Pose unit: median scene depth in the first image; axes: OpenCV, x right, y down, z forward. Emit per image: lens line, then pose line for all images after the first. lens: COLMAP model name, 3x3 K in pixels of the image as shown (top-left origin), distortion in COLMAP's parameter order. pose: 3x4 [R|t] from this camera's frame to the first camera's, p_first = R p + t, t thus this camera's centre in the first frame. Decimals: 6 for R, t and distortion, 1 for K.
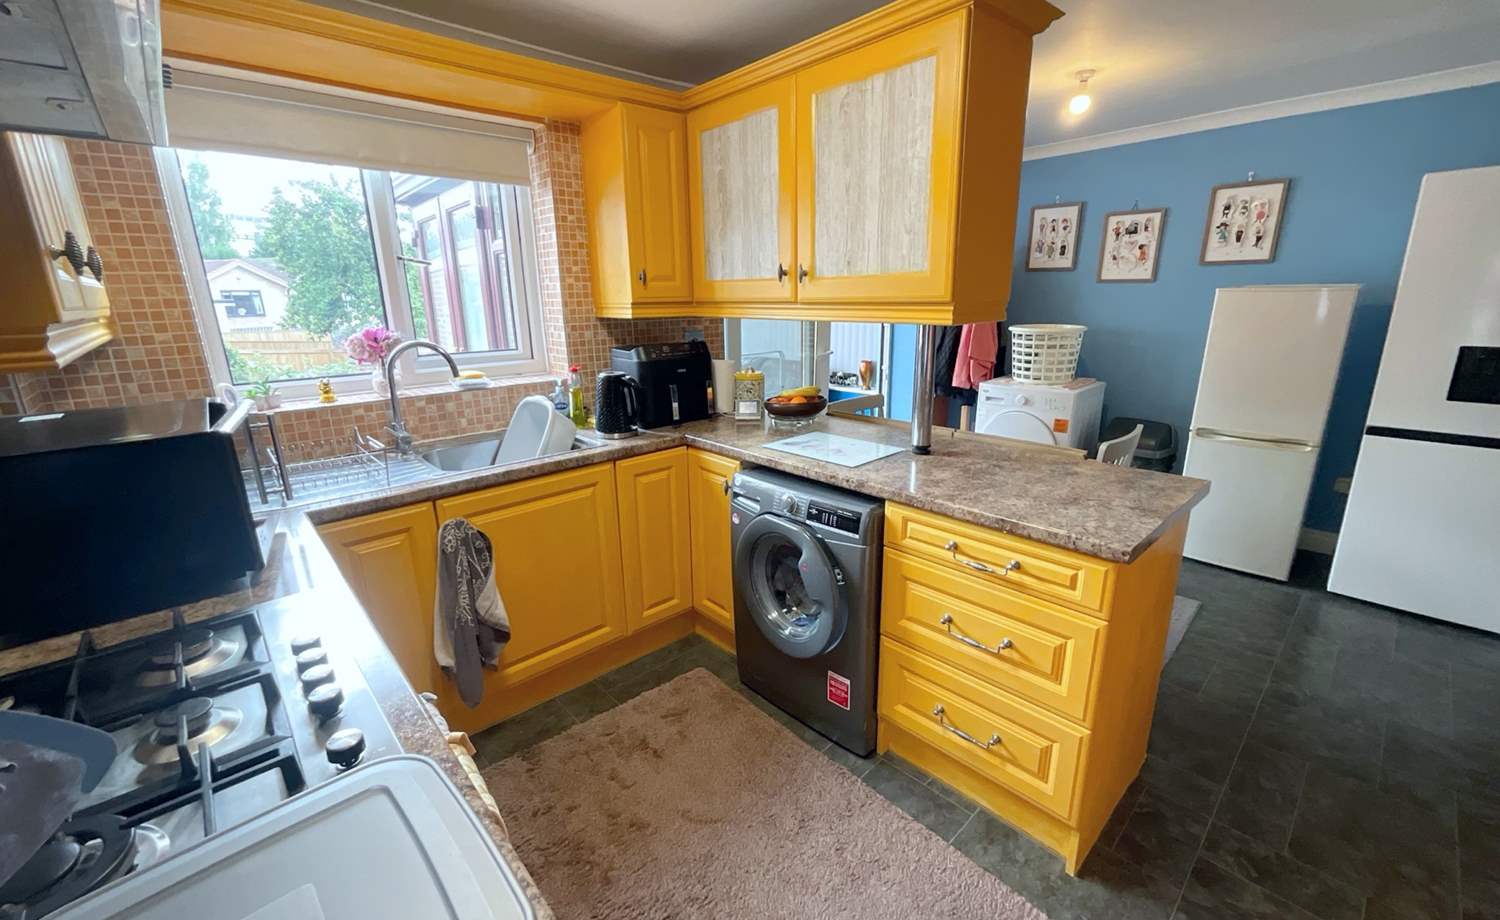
lens RADIAL K [[609.8, 0, 759.2], [0, 609.8, 452.6], [0, 0, 1]] dist [-0.004065, 0.001481]
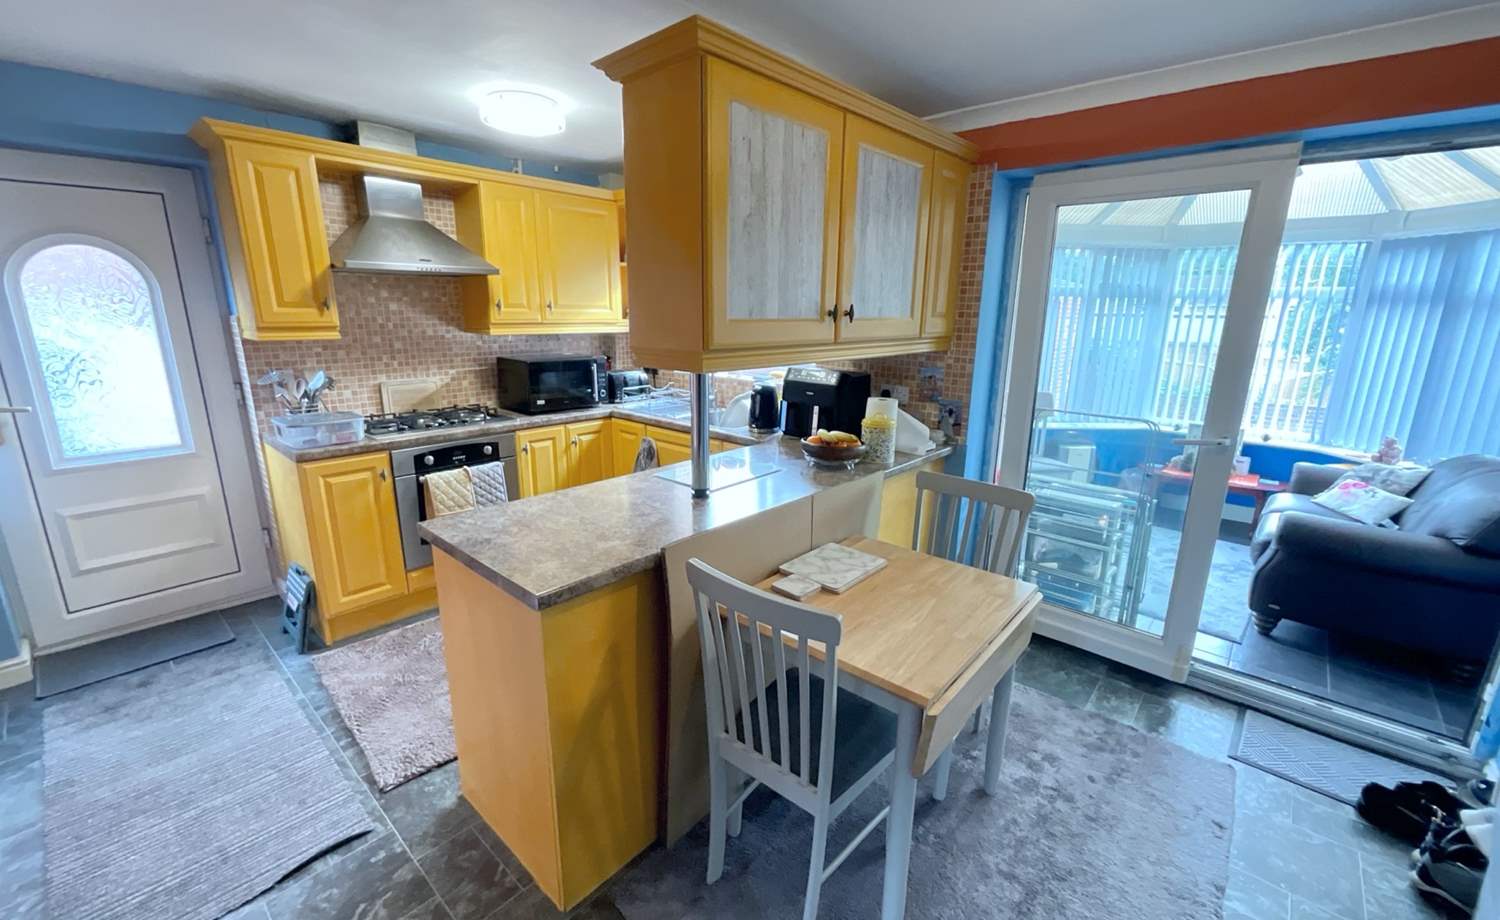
lens RADIAL K [[609.8, 0, 748.5], [0, 609.8, 460.2], [0, 0, 1]] dist [-0.004065, 0.001481]
pose [[0.089841, 0.260064, -0.961403, 1.207487], [-0.269615, 0.935614, 0.227893, -0.300403], [0.958768, 0.238734, 0.154173, 0.903843]]
